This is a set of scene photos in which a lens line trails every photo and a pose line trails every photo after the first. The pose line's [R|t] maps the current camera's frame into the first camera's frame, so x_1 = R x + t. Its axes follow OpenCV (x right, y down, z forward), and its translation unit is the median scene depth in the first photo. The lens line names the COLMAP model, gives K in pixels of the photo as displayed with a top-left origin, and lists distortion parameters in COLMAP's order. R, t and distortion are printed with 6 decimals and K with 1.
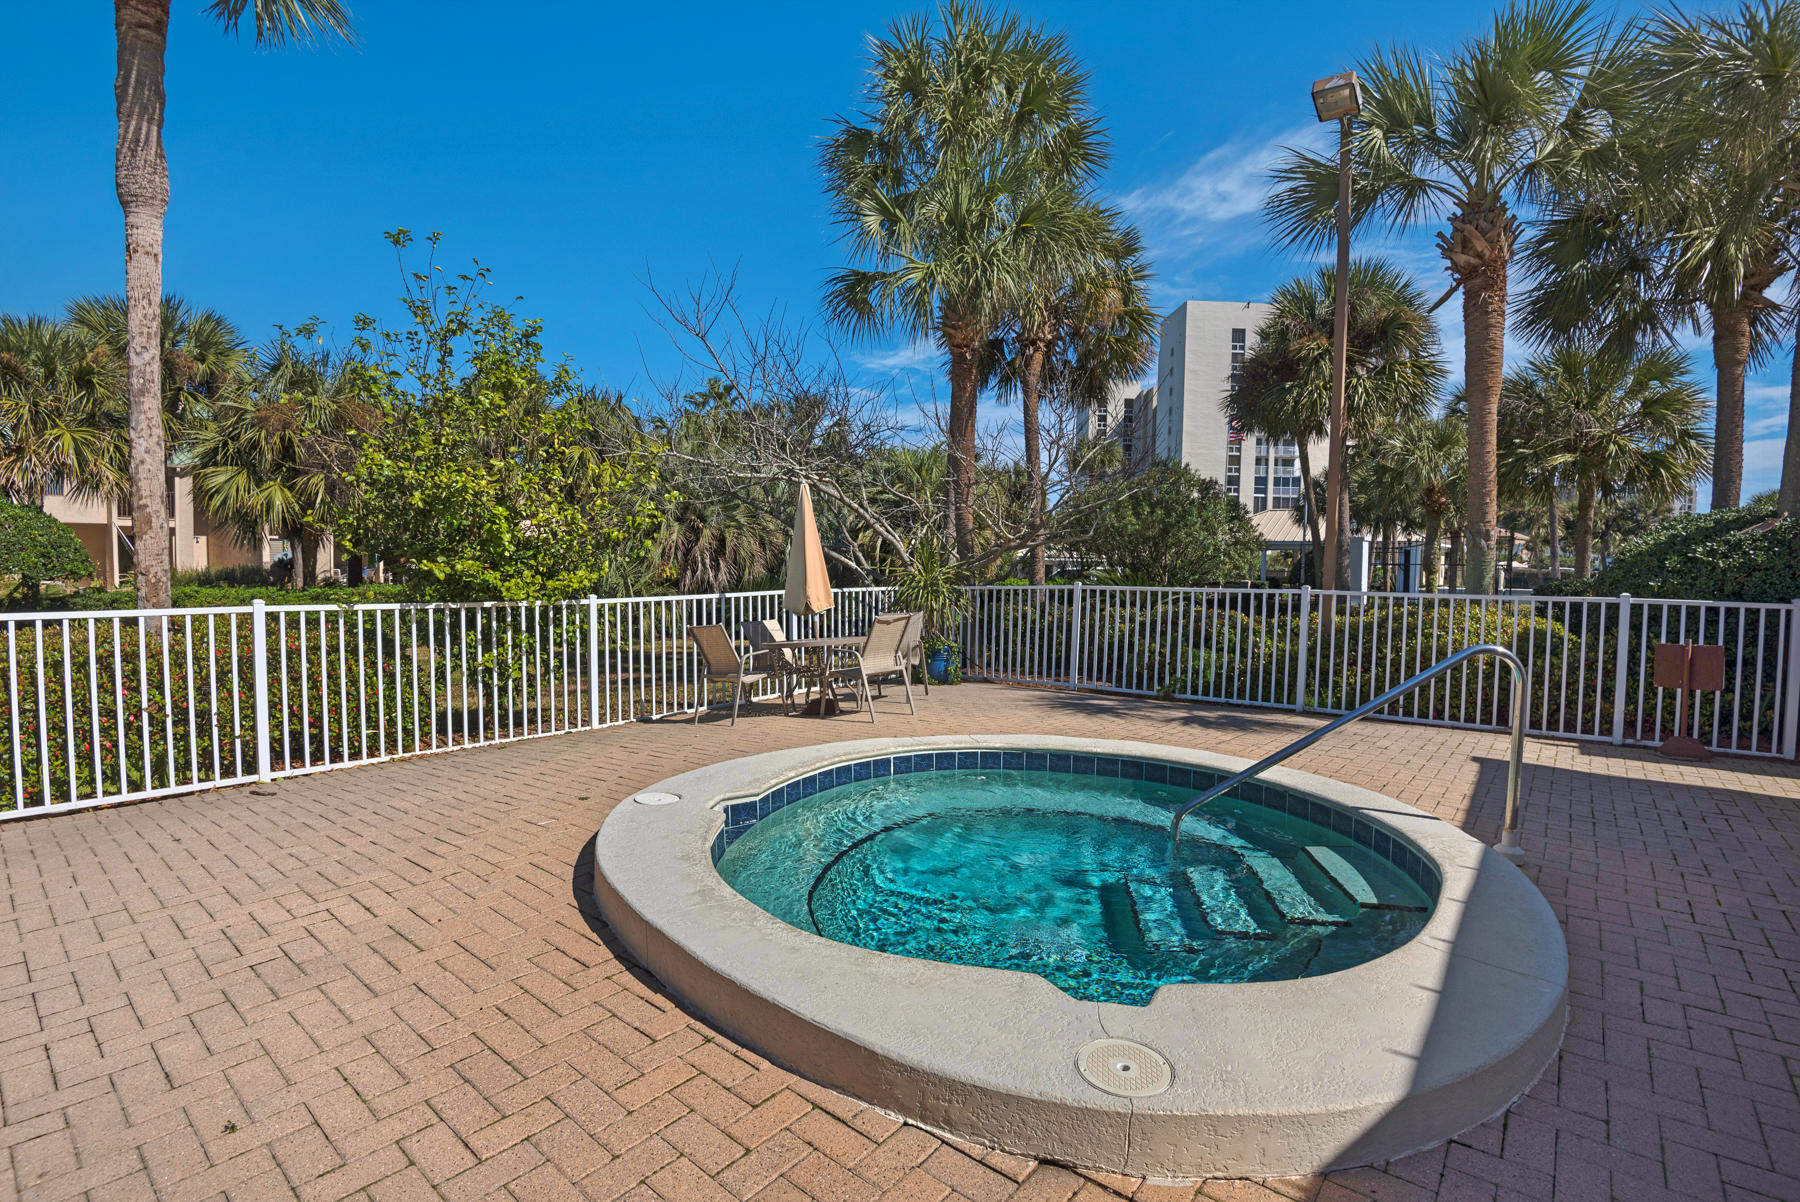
lens RADIAL K [[836.9, 0, 907.9], [0, 836.9, 613.1], [0, 0, 1]] dist [-0.048090, -0.001439]
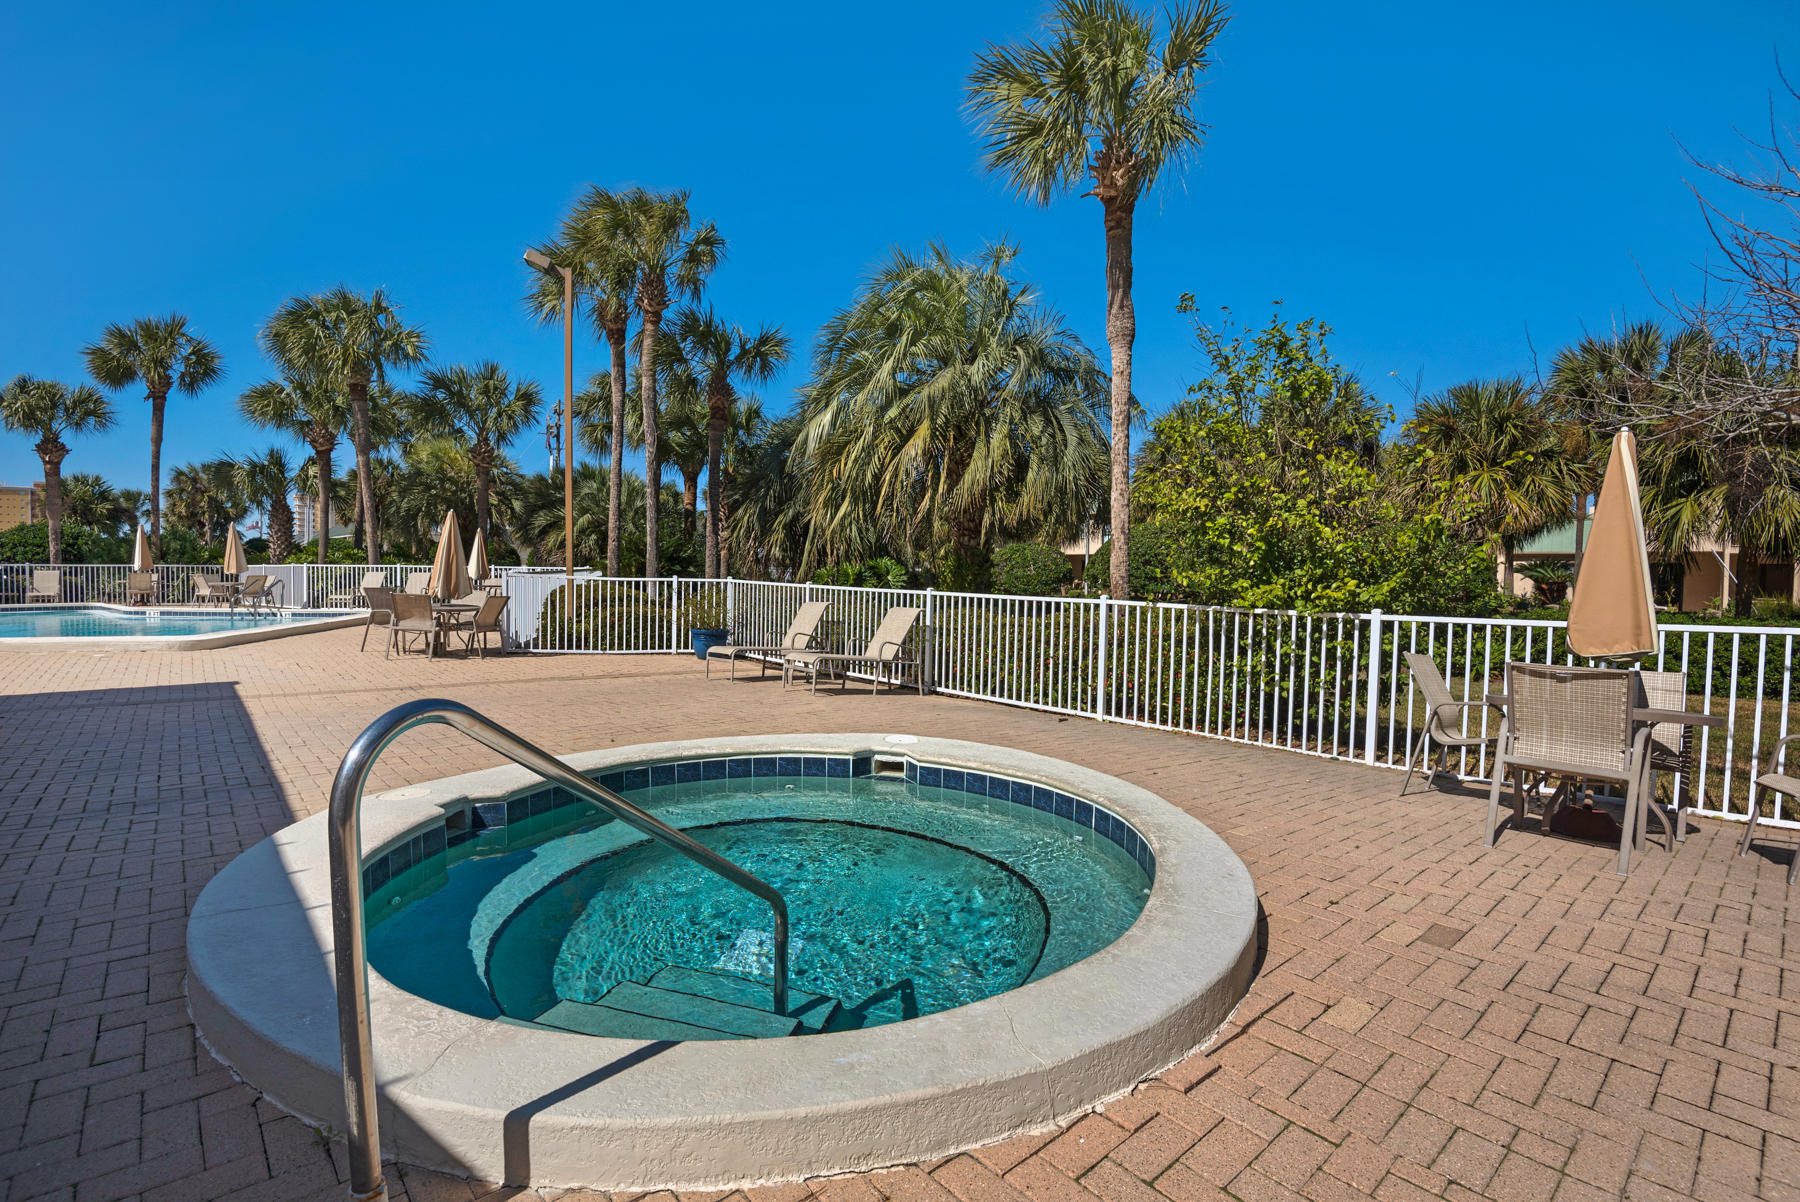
lens RADIAL K [[836.9, 0, 907.9], [0, 836.9, 613.1], [0, 0, 1]] dist [-0.048090, -0.001439]
pose [[-0.137958, 0.051314, -0.989108, 0.687809], [-0.073353, 0.995385, 0.061870, -0.046665], [0.987718, 0.081090, -0.133558, 0.816969]]
